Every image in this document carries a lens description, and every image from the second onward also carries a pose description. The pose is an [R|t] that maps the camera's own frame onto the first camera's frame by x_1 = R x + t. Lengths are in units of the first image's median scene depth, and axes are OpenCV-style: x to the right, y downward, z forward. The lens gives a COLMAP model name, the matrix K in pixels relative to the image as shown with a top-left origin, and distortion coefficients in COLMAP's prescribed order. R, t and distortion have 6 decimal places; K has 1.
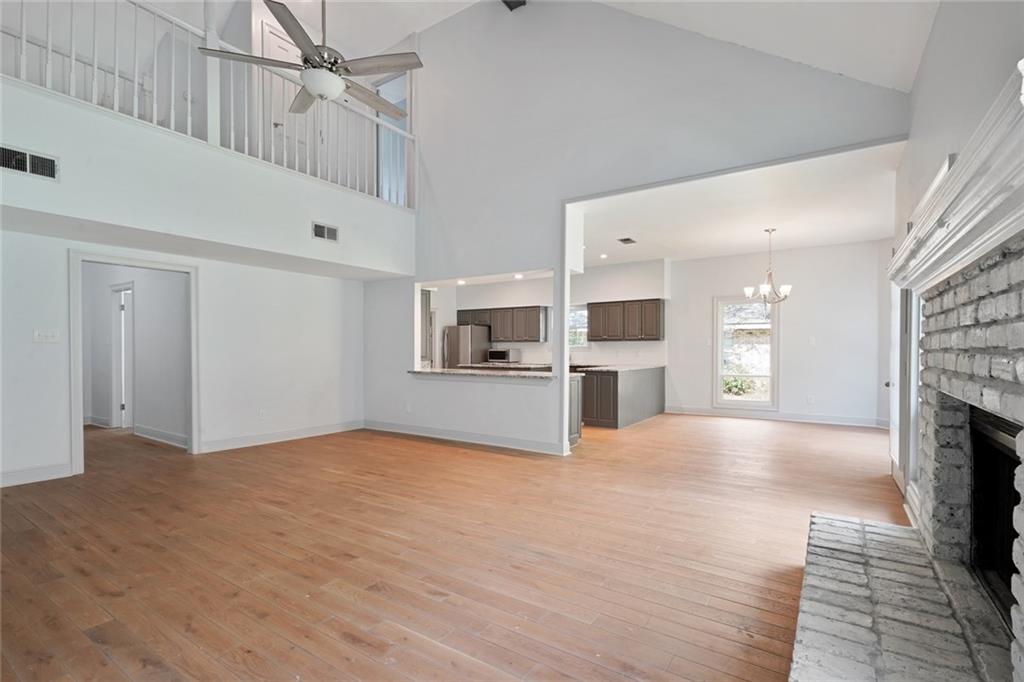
lens RADIAL K [[465.0, 0, 520.6], [0, 465.0, 353.9], [0, 0, 1]] dist [0.015668, 0.000213]
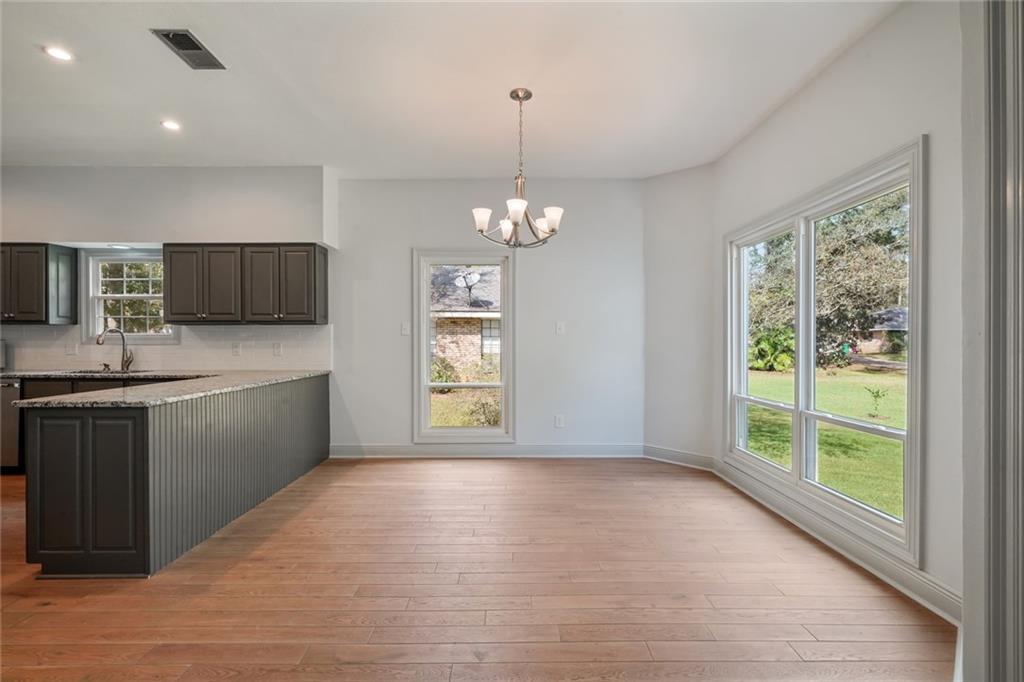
lens RADIAL K [[465.0, 0, 511.4], [0, 465.0, 343.3], [0, 0, 1]] dist [0.015668, 0.000213]
pose [[0.828960, -0.002754, 0.559300, 0.181635], [0.004597, 0.999988, -0.001889, -0.005368], [-0.559288, 0.004137, 0.828963, 0.430954]]
